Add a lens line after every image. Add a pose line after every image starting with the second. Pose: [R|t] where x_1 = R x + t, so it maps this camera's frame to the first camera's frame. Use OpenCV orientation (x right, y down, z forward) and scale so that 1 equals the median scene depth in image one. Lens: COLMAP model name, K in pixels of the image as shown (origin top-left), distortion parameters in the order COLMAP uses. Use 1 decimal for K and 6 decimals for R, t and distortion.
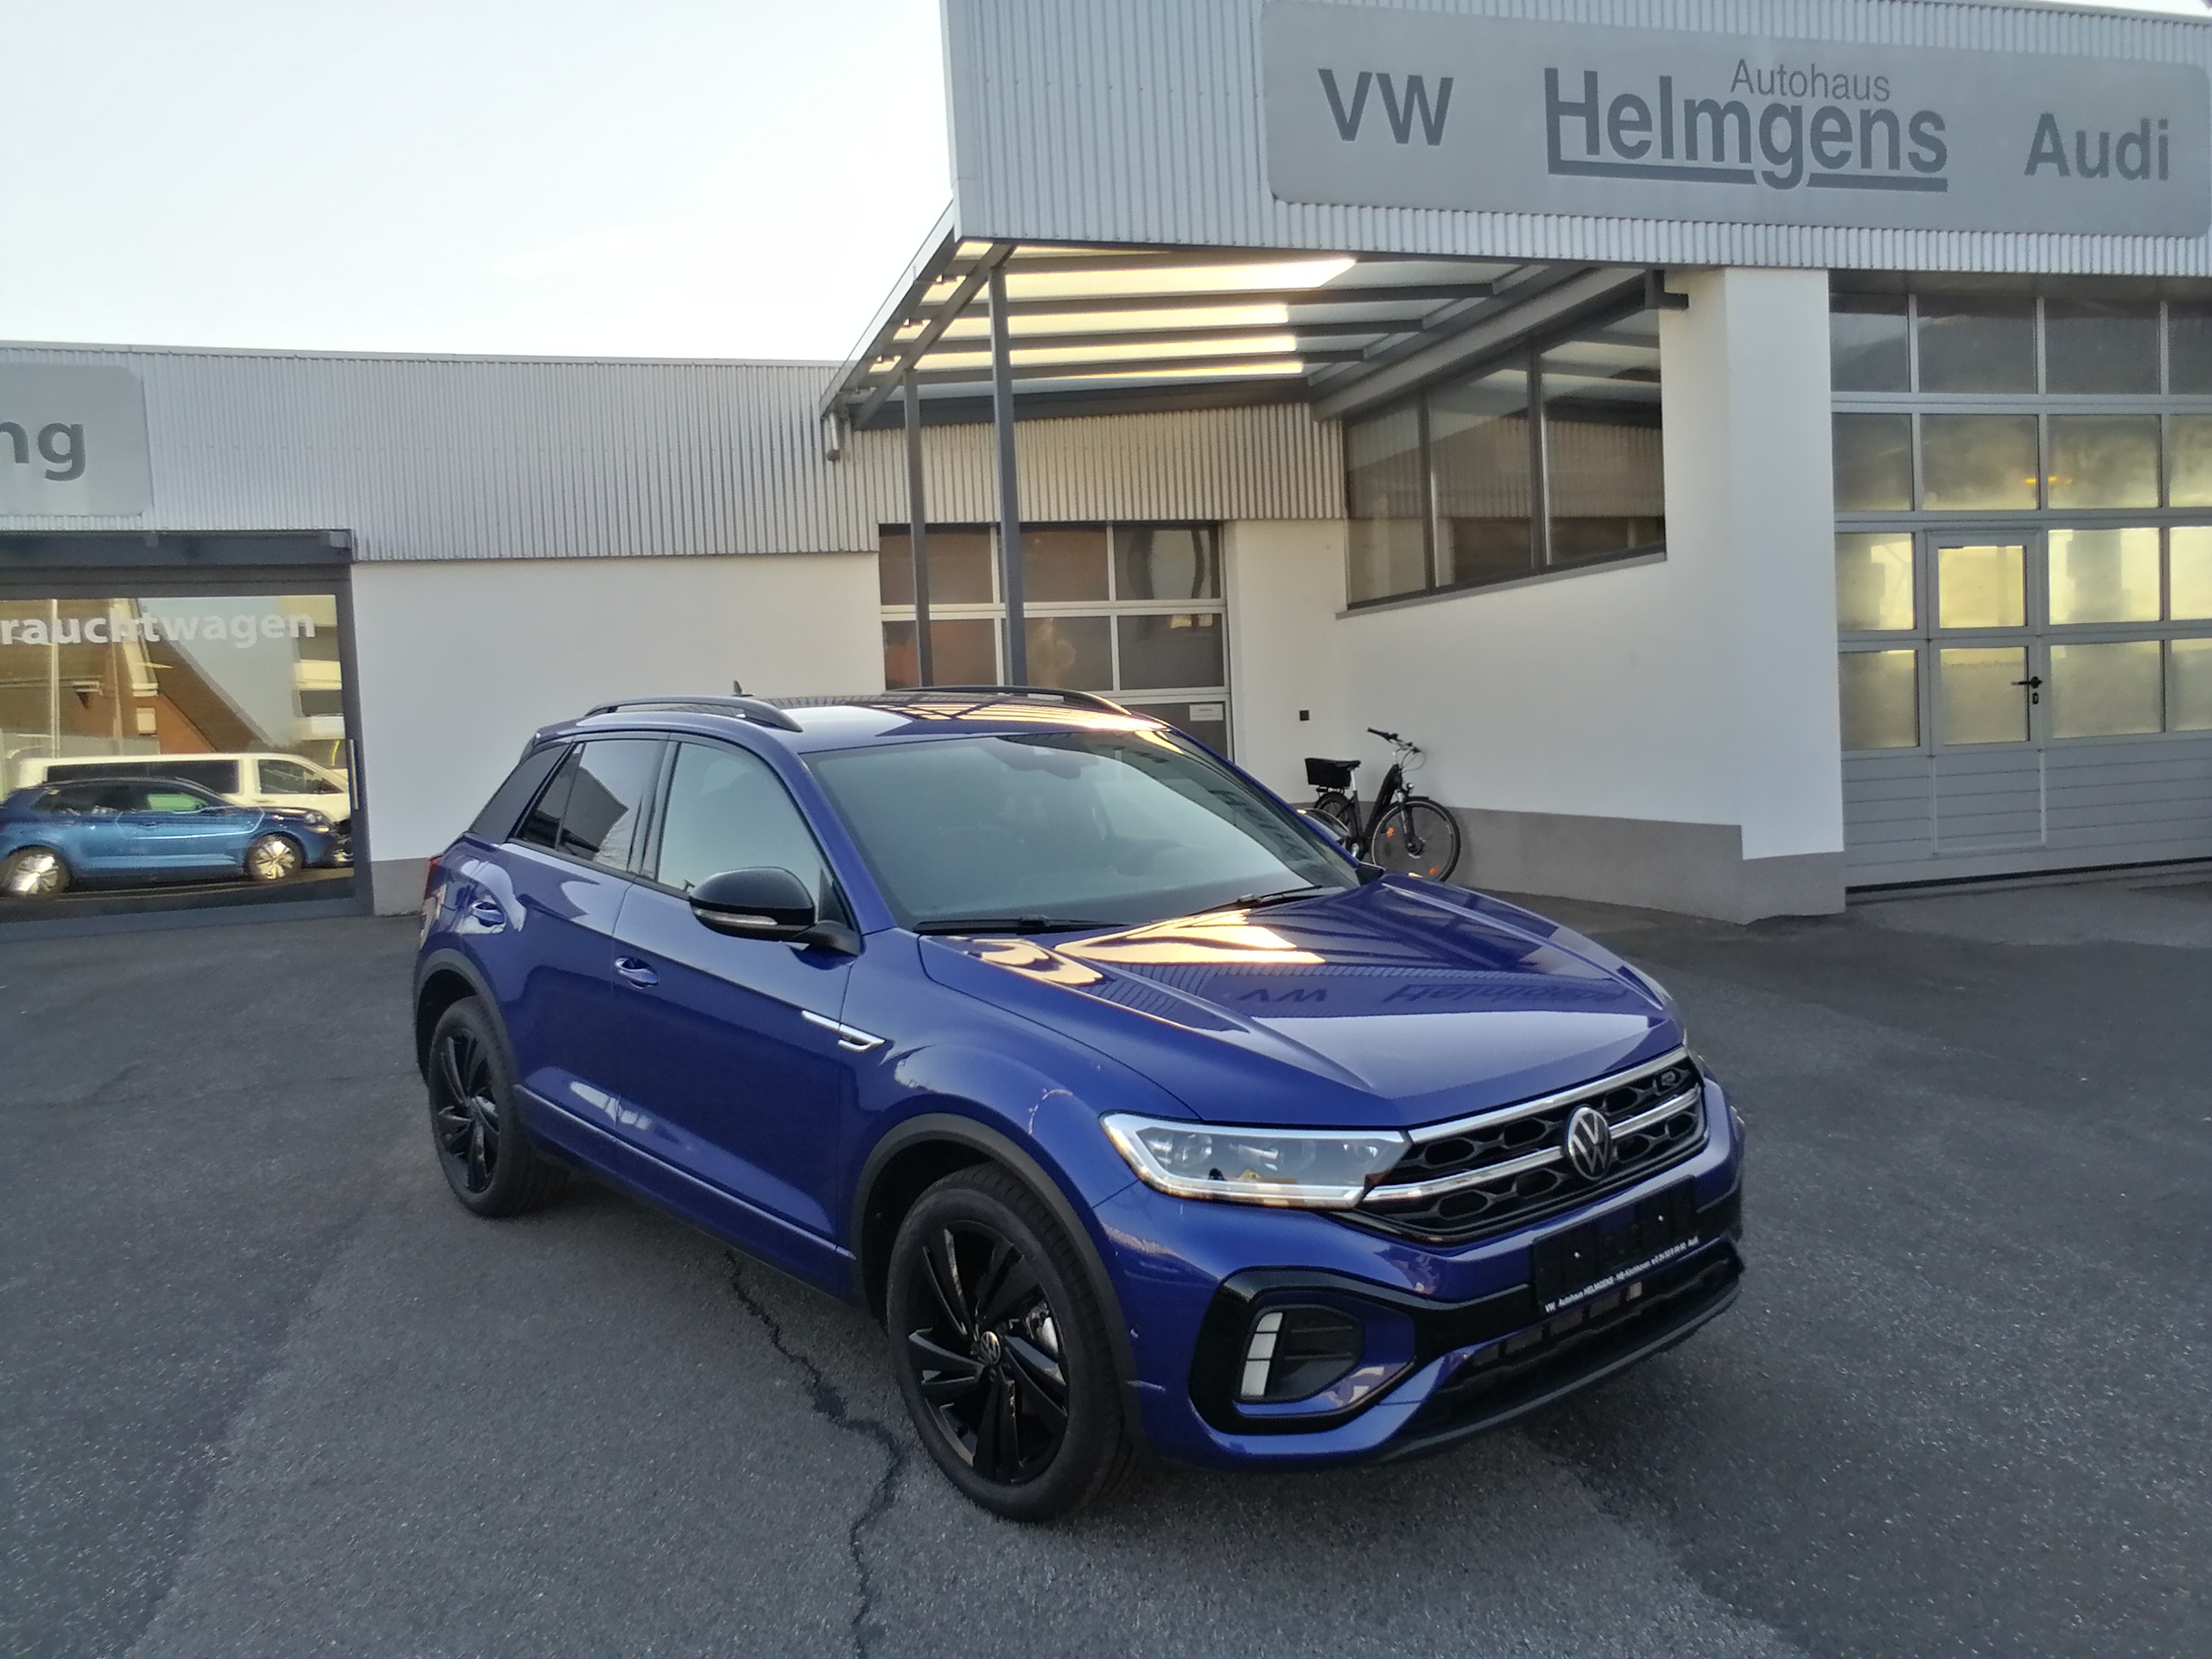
lens RADIAL K [[1767.5, 0, 1129.6], [0, 1767.5, 766.4], [0, 0, 1]] dist [-0.045025, 0.137624]
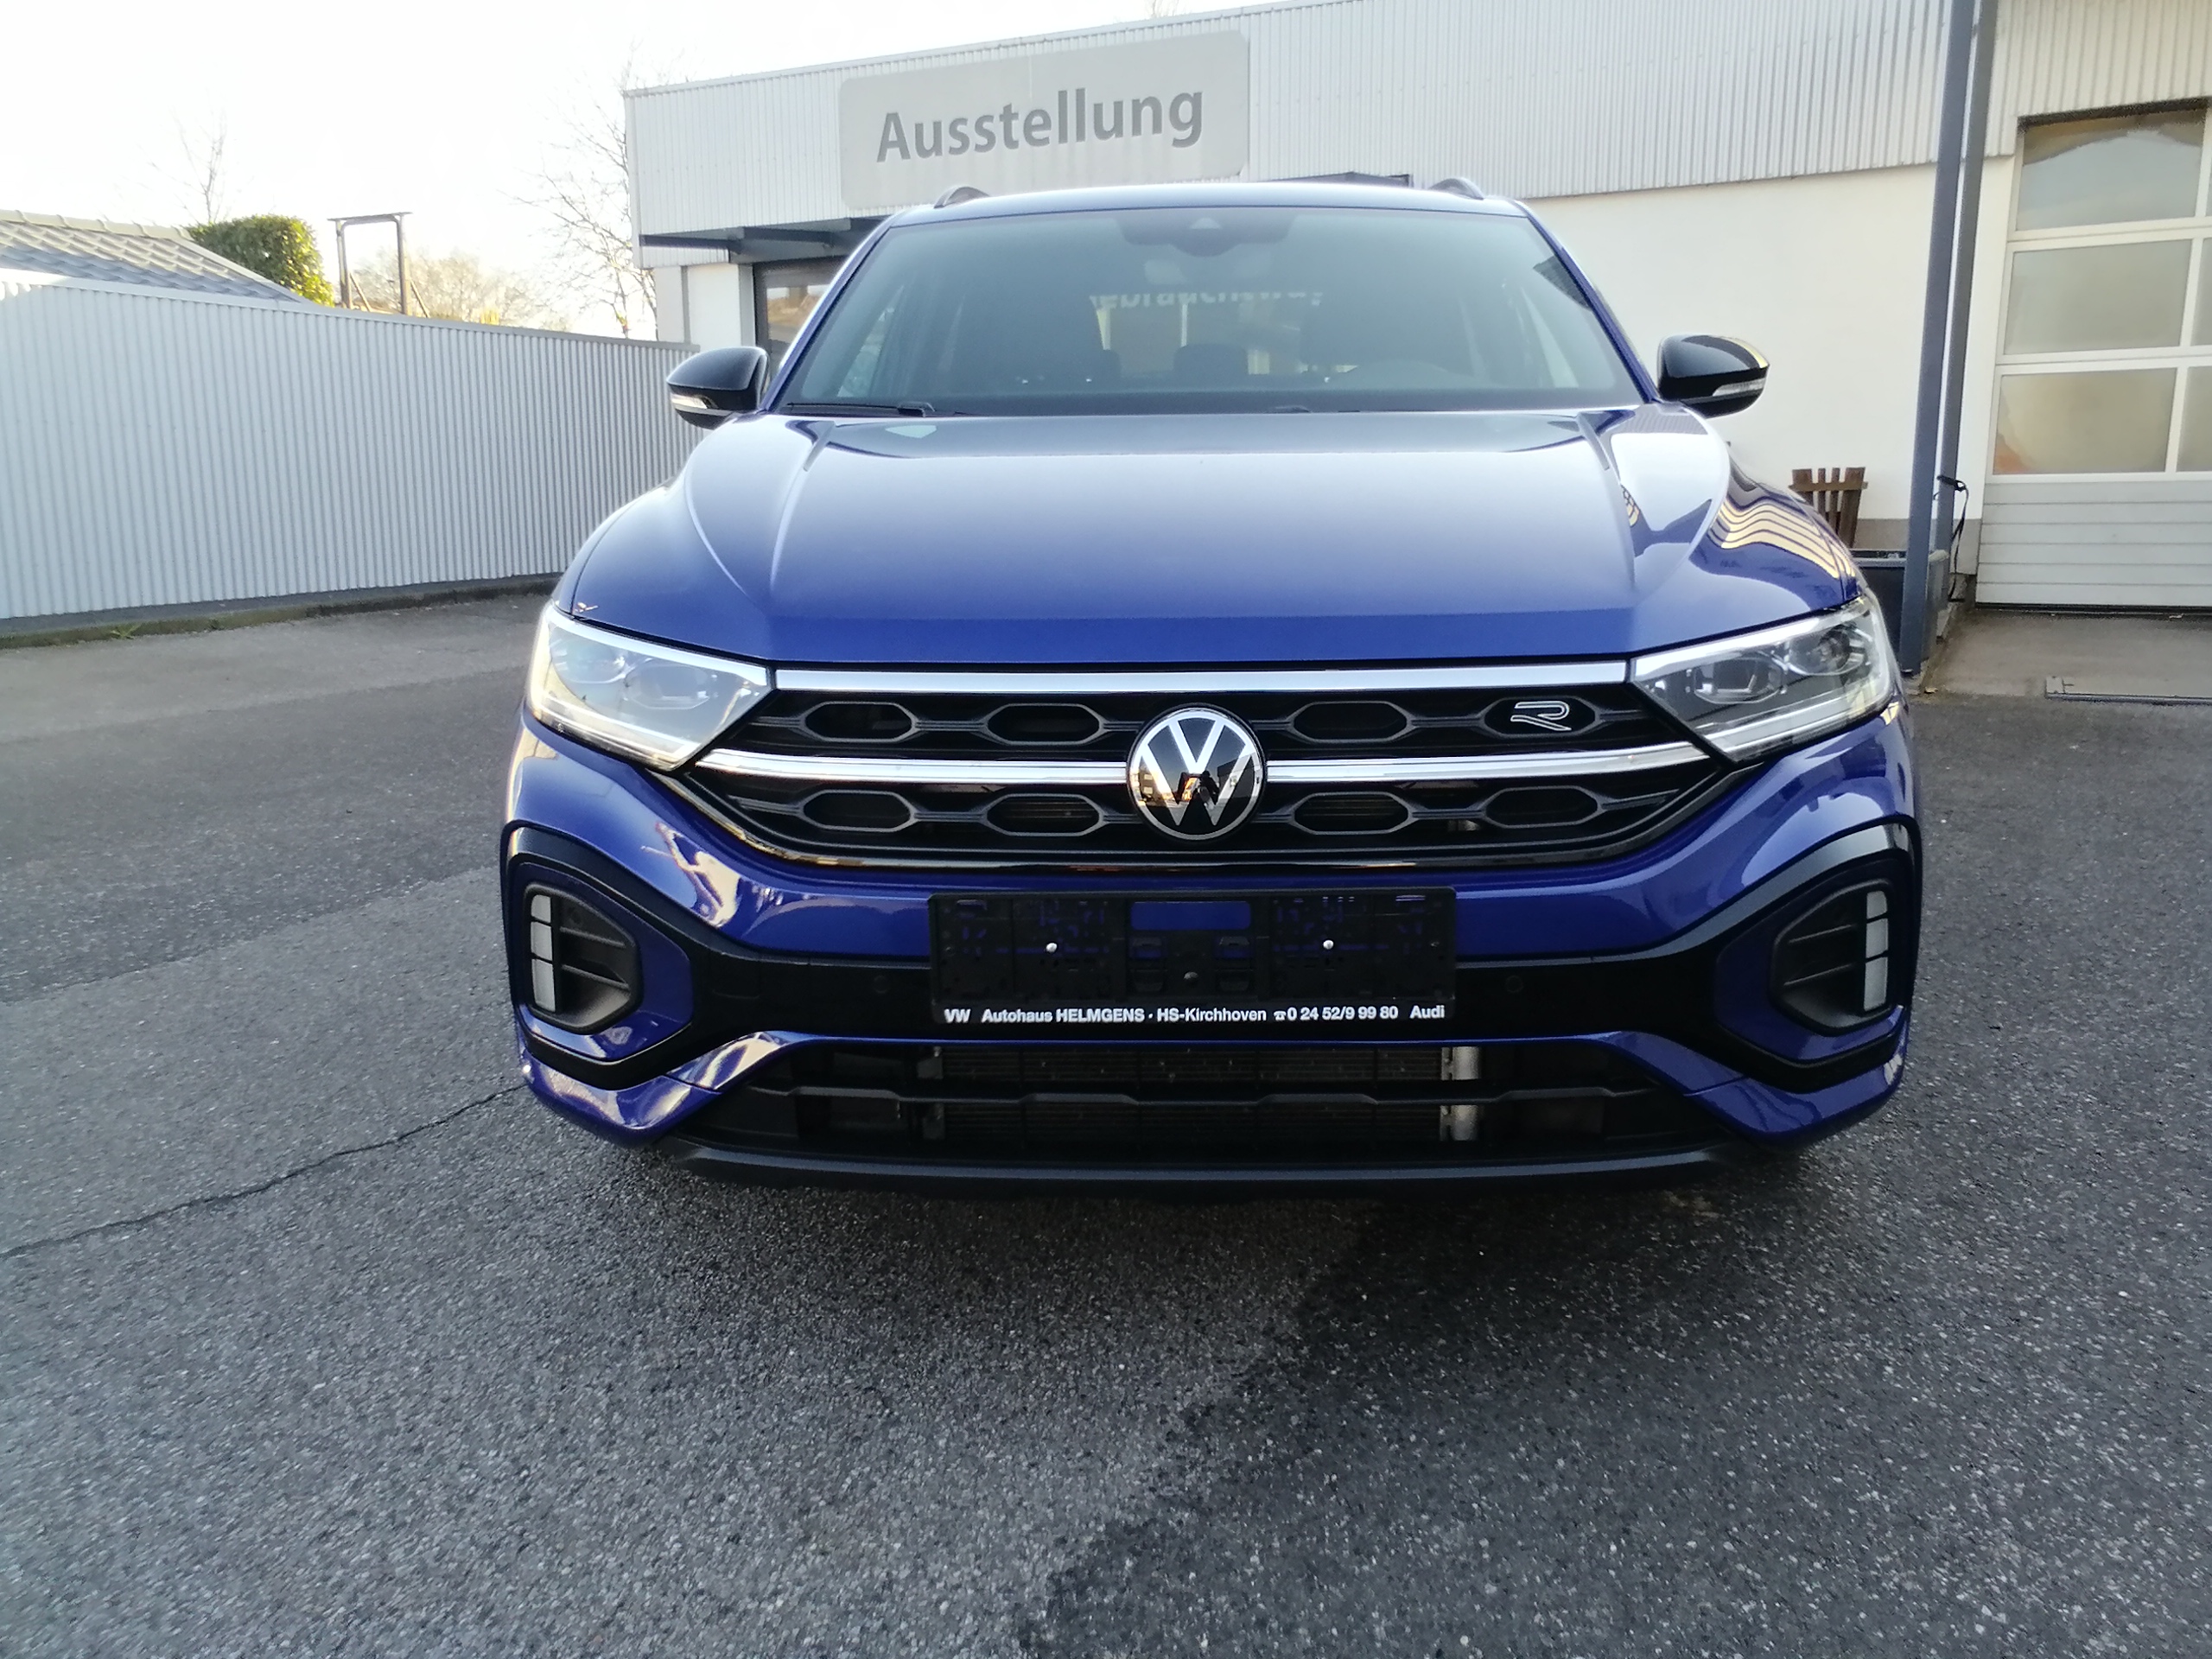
lens RADIAL K [[1779.6, 0, 1134.2], [0, 1779.6, 765.3], [0, 0, 1]] dist [-0.041636, 0.128796]
pose [[0.716734, 0.148605, -0.681329, 0.618536], [-0.047382, 0.985150, 0.165027, 0.123118], [0.695735, -0.085998, 0.713132, 0.601048]]
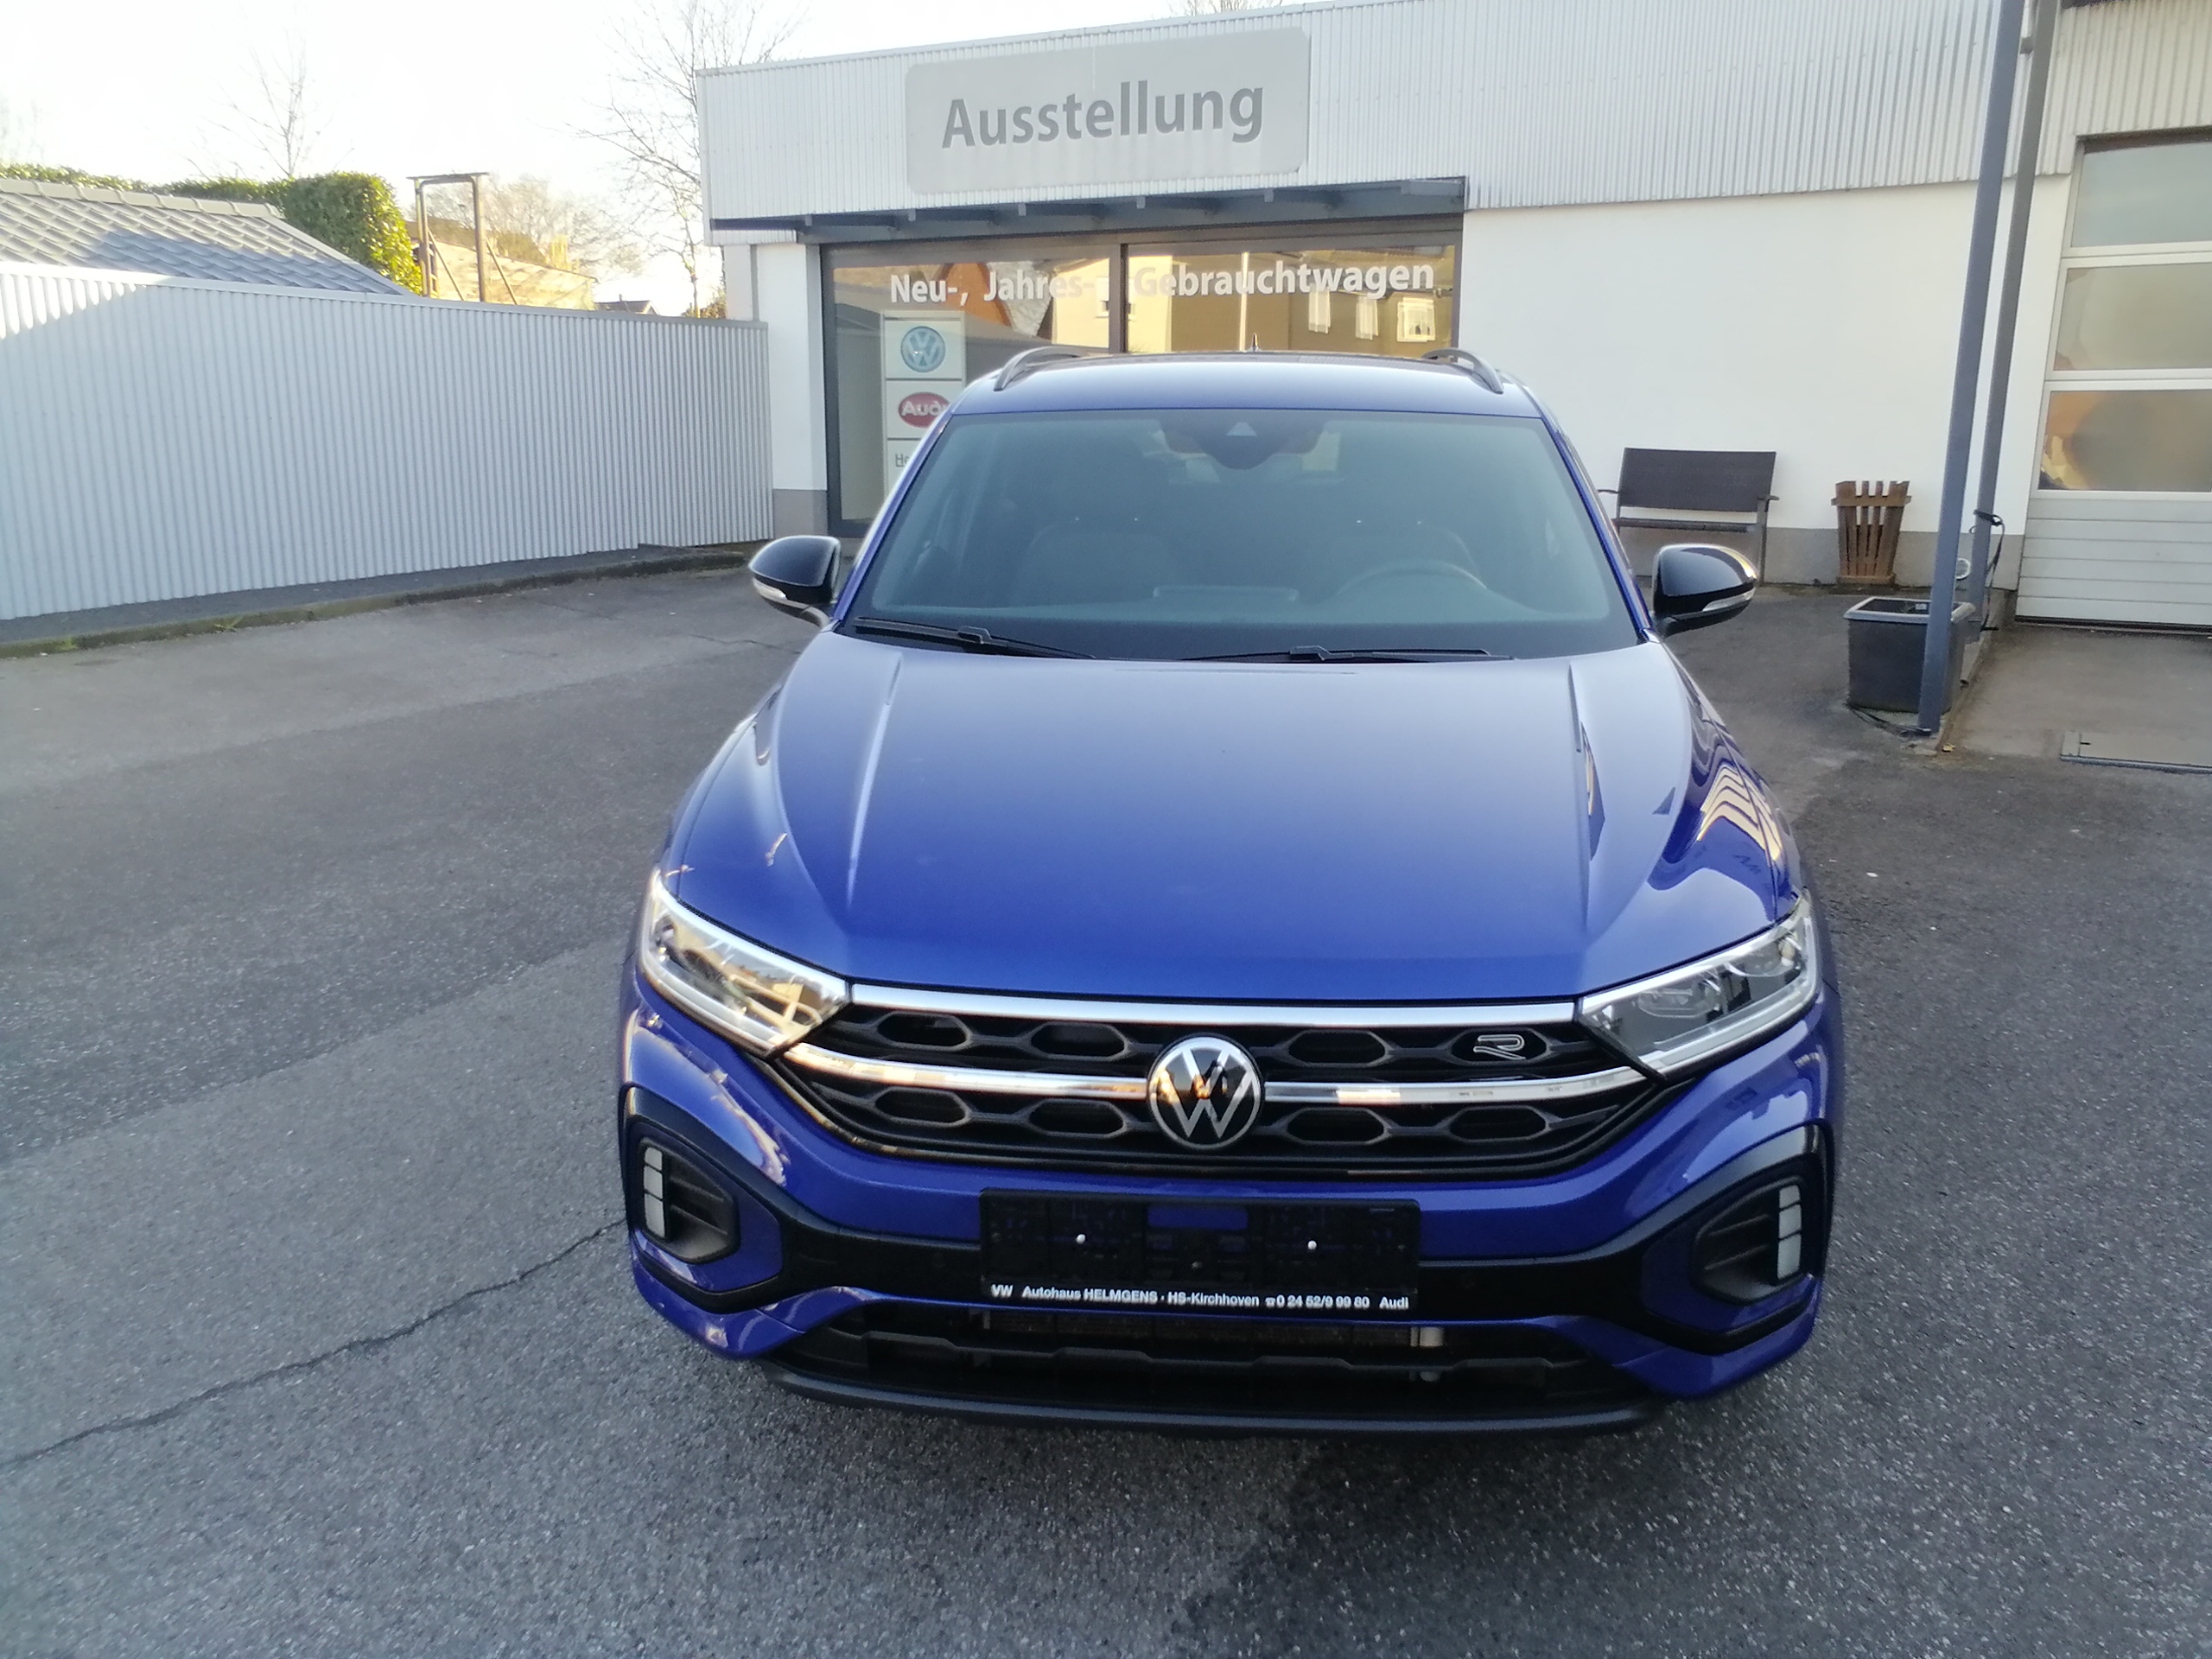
lens RADIAL K [[1767.5, 0, 1129.6], [0, 1767.5, 766.4], [0, 0, 1]] dist [-0.045025, 0.137624]
pose [[0.690489, 0.192258, -0.697324, 0.667281], [-0.057766, 0.975608, 0.211784, -0.035581], [0.721032, -0.105953, 0.684753, 0.555662]]
